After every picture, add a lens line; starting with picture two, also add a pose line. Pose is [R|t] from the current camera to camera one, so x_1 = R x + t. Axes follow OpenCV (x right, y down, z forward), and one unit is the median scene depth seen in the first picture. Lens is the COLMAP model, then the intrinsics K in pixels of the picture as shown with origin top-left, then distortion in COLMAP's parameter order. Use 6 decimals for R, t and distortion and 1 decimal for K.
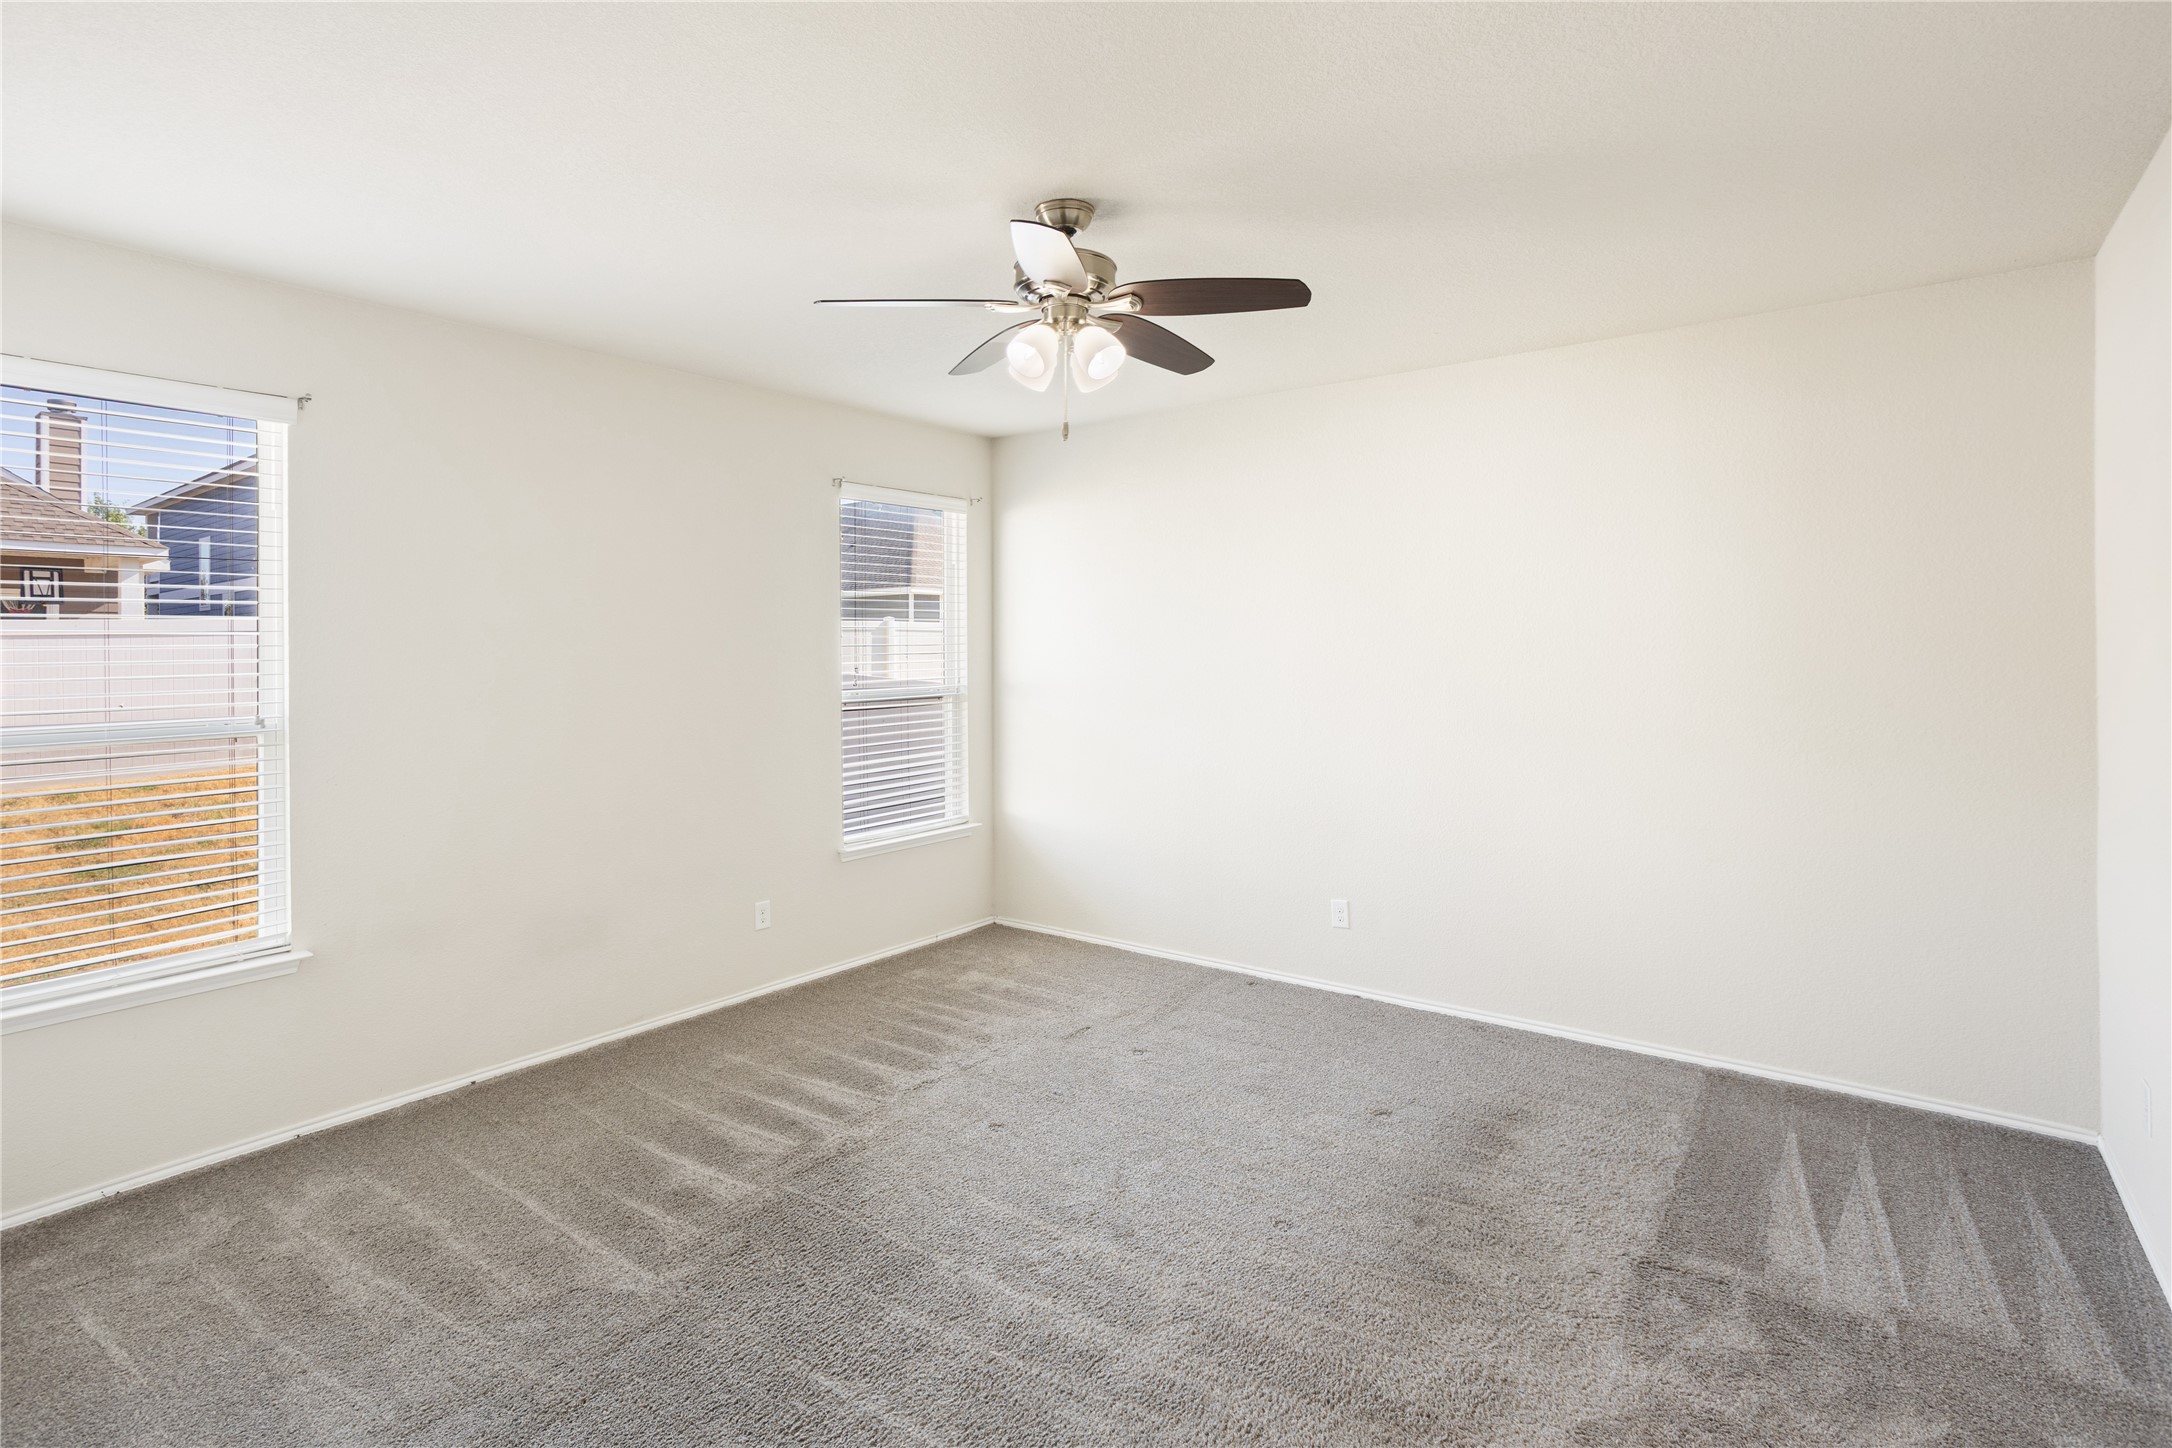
lens RADIAL K [[1106.5, 0, 1088.6], [0, 1106.5, 661.3], [0, 0, 1]] dist [-0.030993, 0.031876]
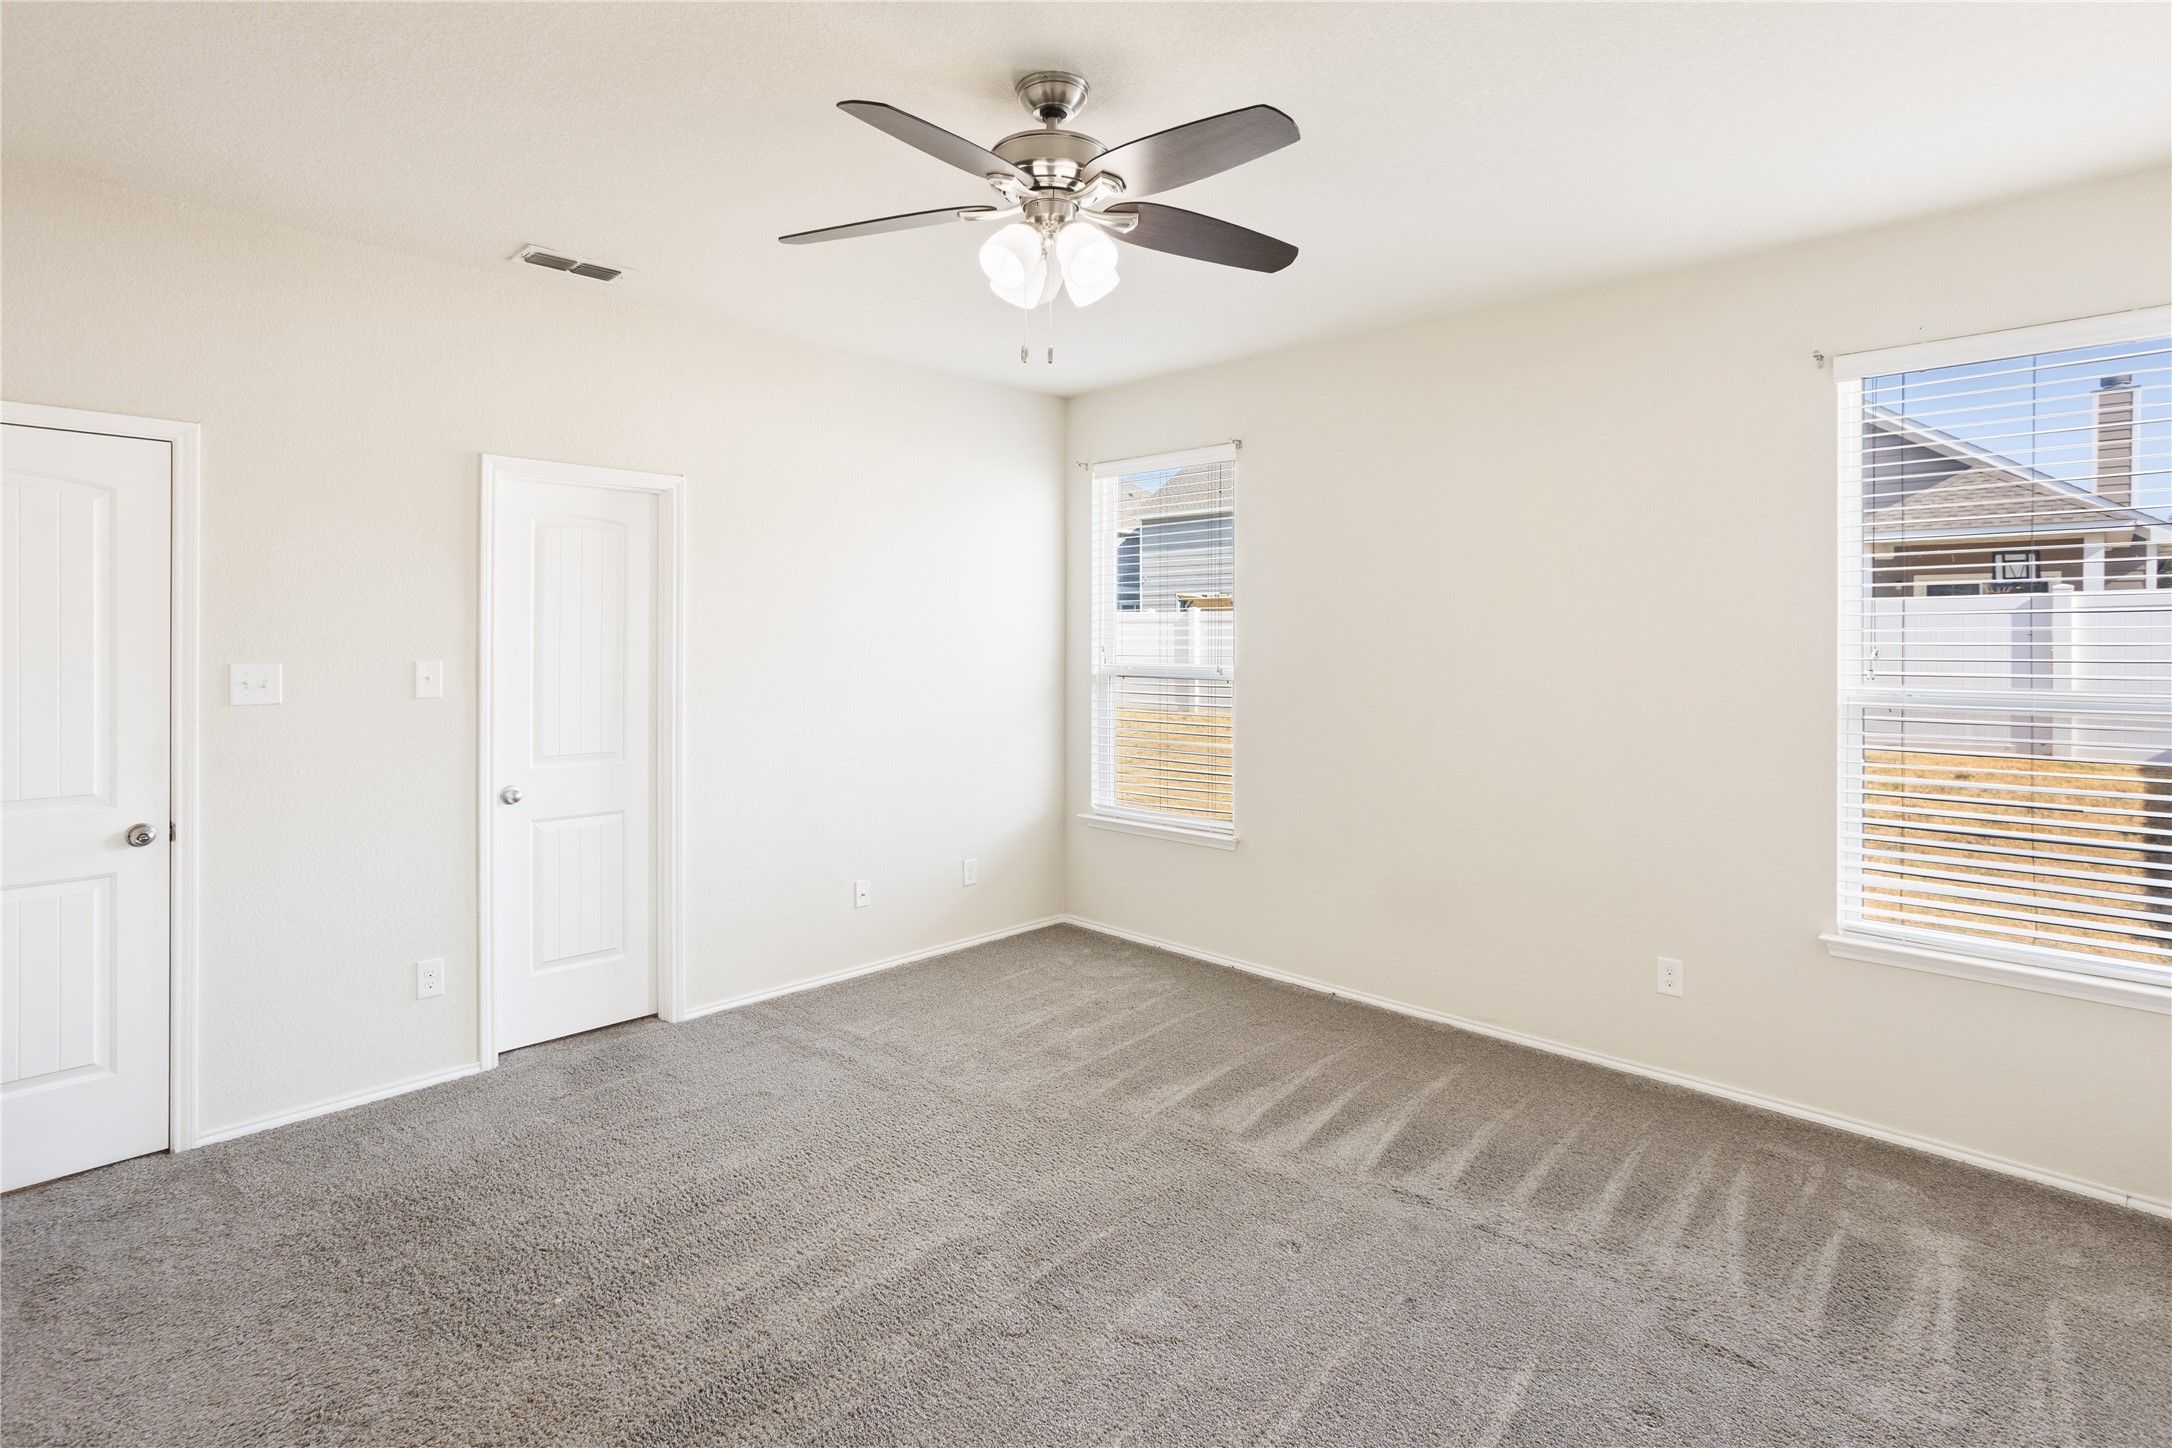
lens RADIAL K [[1084.0, 0, 1038.6], [0, 1084.0, 634.1], [0, 0, 1]] dist [-0.048631, 0.030862]
pose [[-0.185446, -0.001529, -0.982653, 0.564185], [-0.005395, 0.999985, -0.000537, -0.000675], [0.982640, 0.005202, -0.185451, 0.801587]]
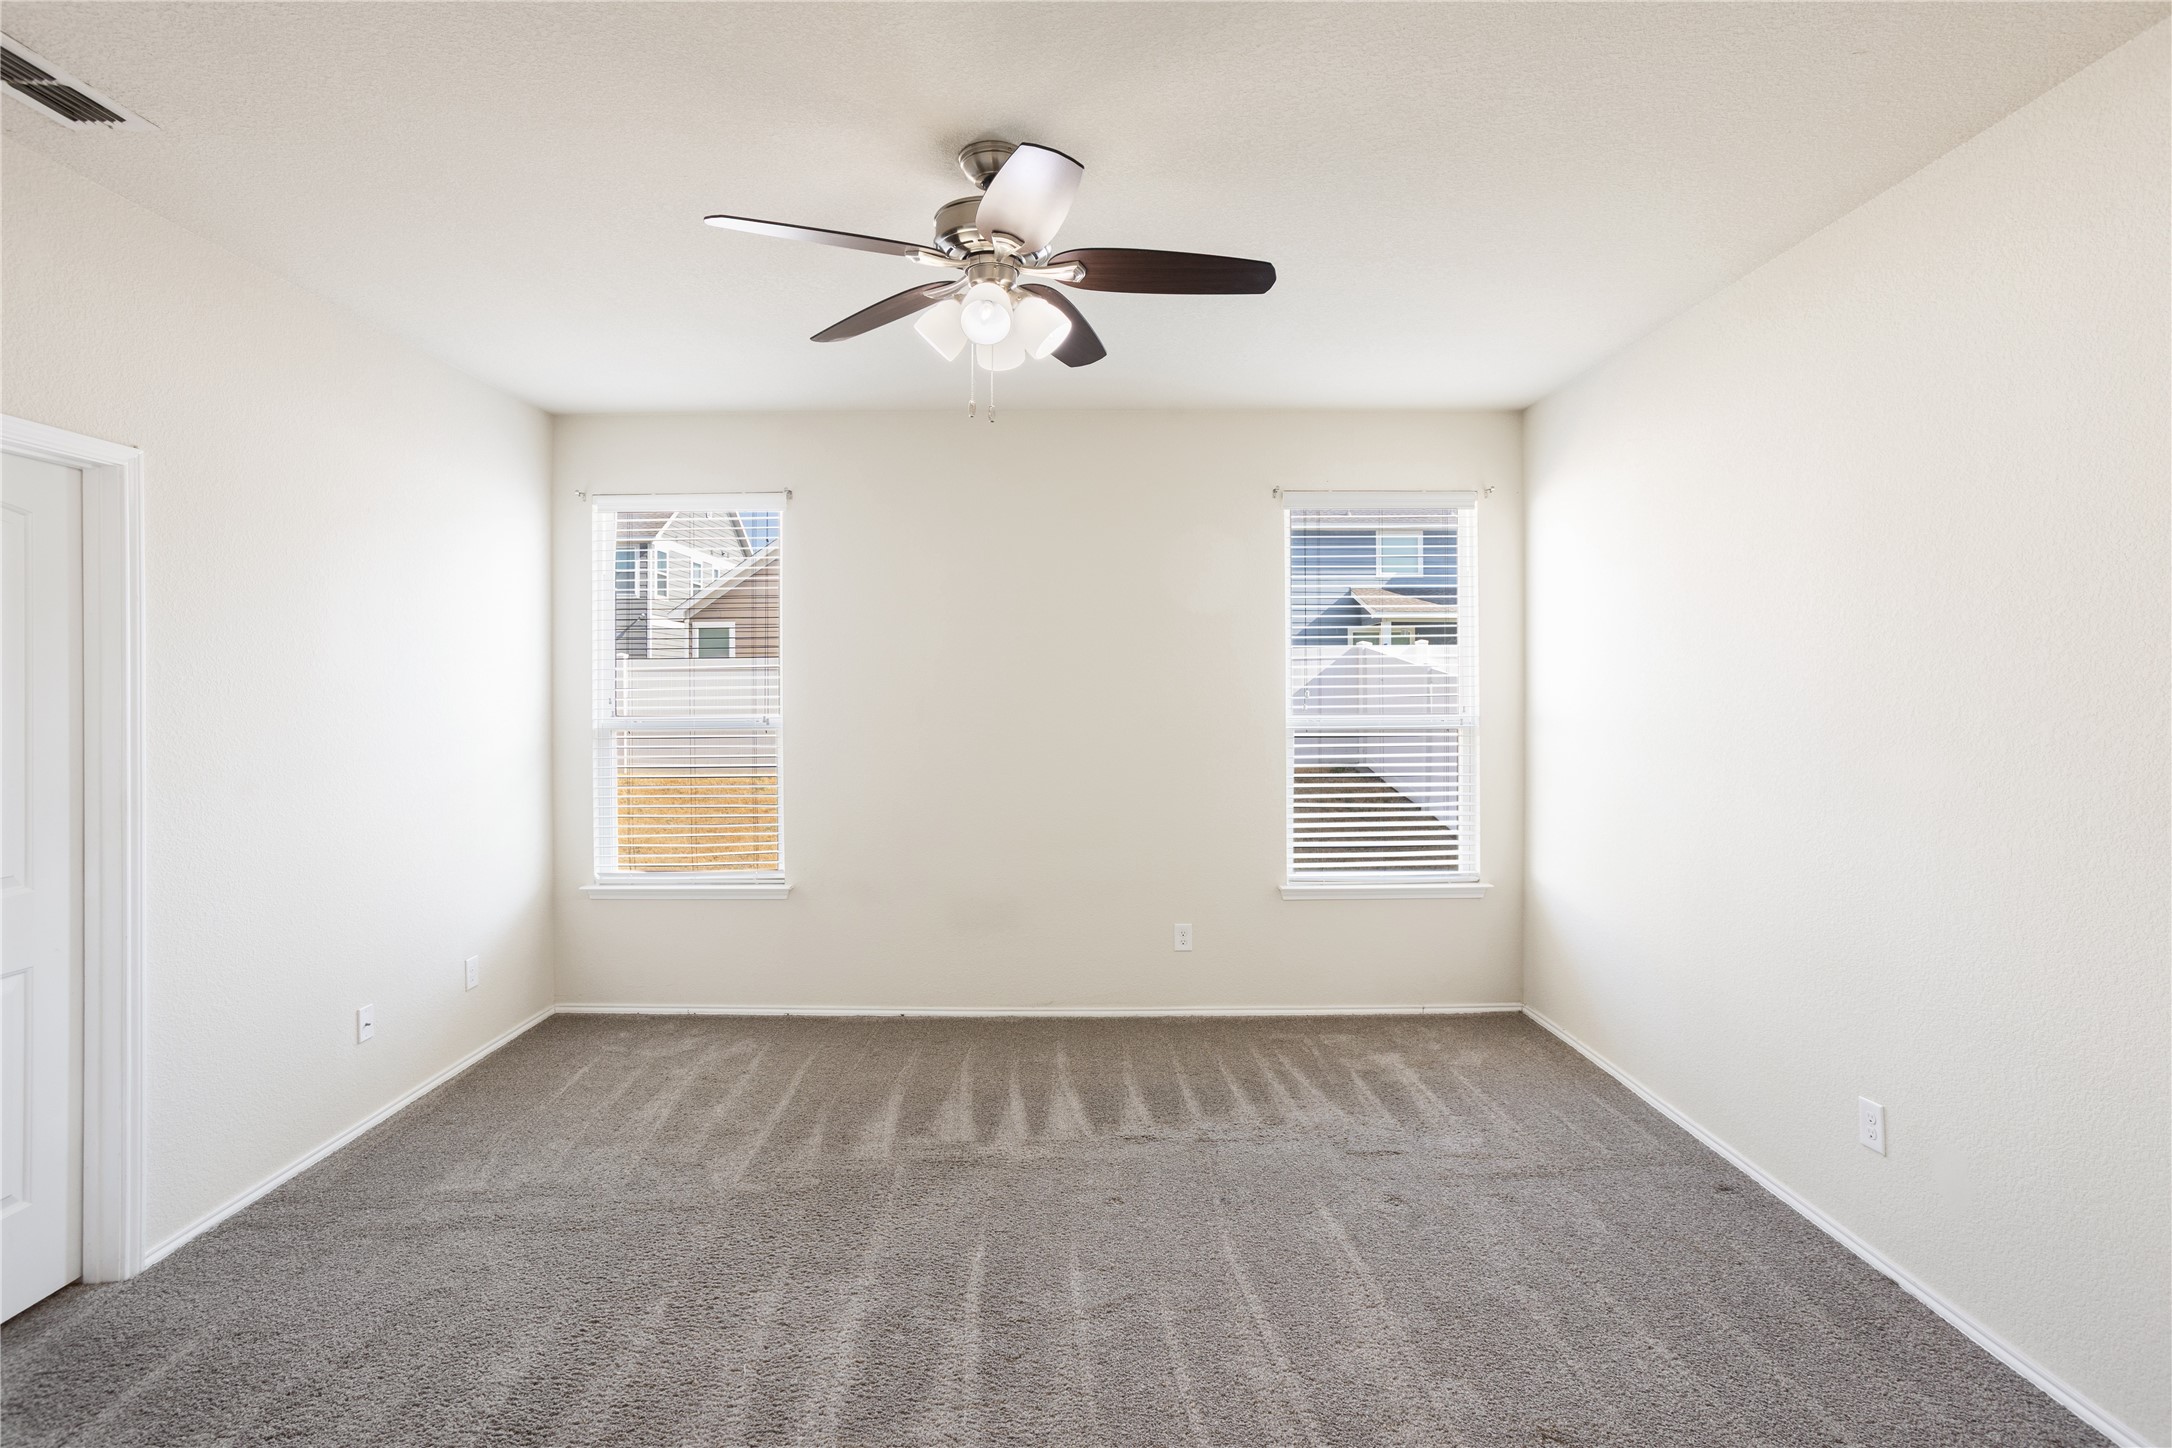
lens RADIAL K [[1082.1, 0, 1055.9], [0, 1082.1, 687.0], [0, 0, 1]] dist [-0.035687, 0.030643]
pose [[0.572148, 0.000649, -0.820150, 0.509313], [-0.001564, 0.999999, -0.000300, 0.000742], [0.820149, 0.001454, 0.572148, 0.378760]]
